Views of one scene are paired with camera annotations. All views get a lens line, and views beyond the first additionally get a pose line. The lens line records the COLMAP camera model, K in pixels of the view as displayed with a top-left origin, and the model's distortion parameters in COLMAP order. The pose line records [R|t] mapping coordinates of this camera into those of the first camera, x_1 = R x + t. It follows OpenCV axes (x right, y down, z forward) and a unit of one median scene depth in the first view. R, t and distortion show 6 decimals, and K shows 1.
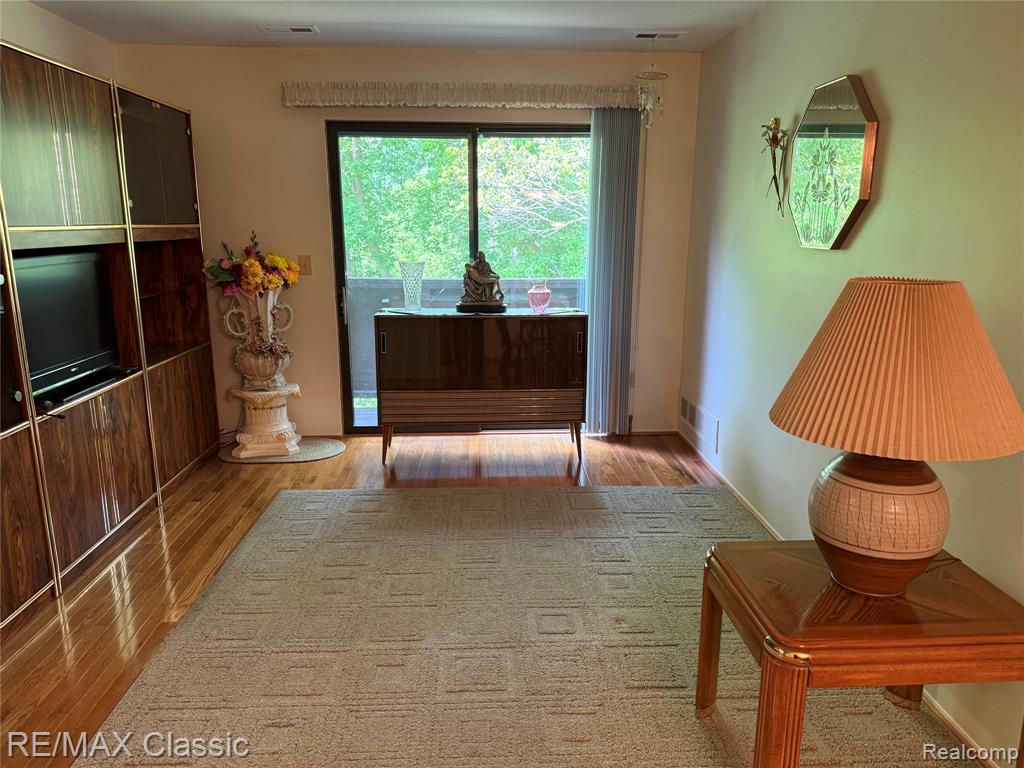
lens RADIAL K [[738.4, 0, 519.9], [0, 738.4, 391.1], [0, 0, 1]] dist [0.070634, -0.069310]
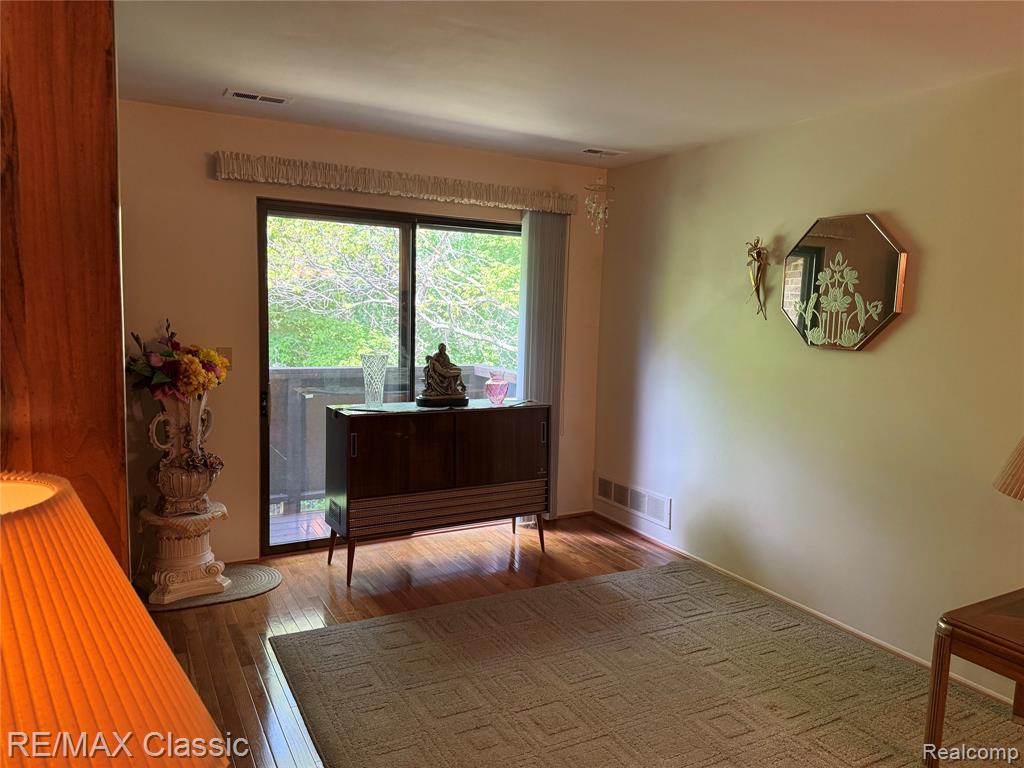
lens RADIAL K [[731.5, 0, 530.3], [0, 731.5, 379.1], [0, 0, 1]] dist [0.211240, -0.416661]
pose [[0.894299, -0.019892, 0.447027, -0.375915], [0.070726, 0.992737, -0.097316, -0.041088], [-0.441844, 0.118646, 0.889211, 0.098772]]
